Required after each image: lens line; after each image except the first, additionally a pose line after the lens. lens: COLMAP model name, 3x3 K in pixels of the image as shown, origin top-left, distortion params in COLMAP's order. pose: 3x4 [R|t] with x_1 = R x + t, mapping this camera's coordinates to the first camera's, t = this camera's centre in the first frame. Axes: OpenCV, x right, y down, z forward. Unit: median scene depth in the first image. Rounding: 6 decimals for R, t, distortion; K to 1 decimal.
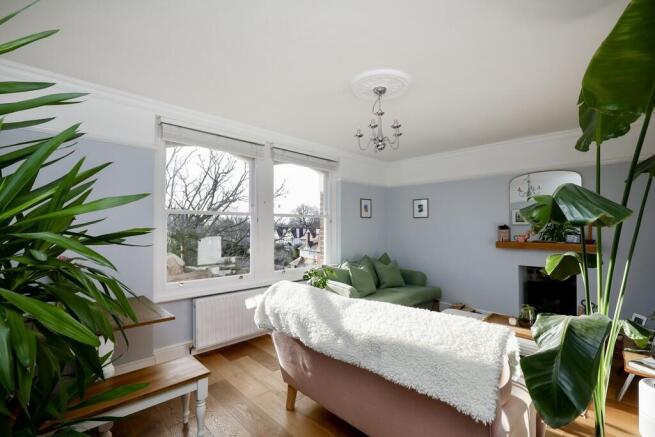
lens RADIAL K [[292.5, 0, 325.8], [0, 292.5, 221.5], [0, 0, 1]] dist [-0.002154, -0.000067]
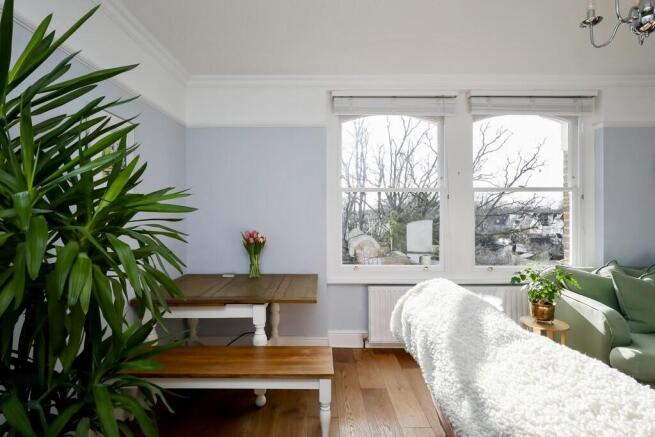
lens RADIAL K [[317.4, 0, 323.0], [0, 317.4, 213.5], [0, 0, 1]] dist [0.000805, -0.001191]
pose [[0.718241, 0.000284, -0.695794, 0.112851], [0.013317, 0.999811, 0.014155, 0.022759], [0.695667, -0.019432, 0.718101, 0.177832]]
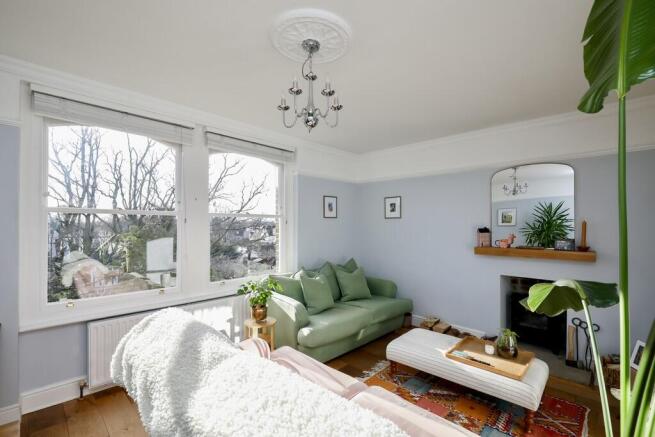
lens RADIAL K [[292.5, 0, 327.5], [0, 292.5, 224.0], [0, 0, 1]] dist [-0.002154, -0.000067]
pose [[0.999521, 0.003256, 0.030760, 0.139746], [-0.003640, 0.999916, 0.012445, -0.007996], [-0.030717, -0.012551, 0.999449, 0.180154]]
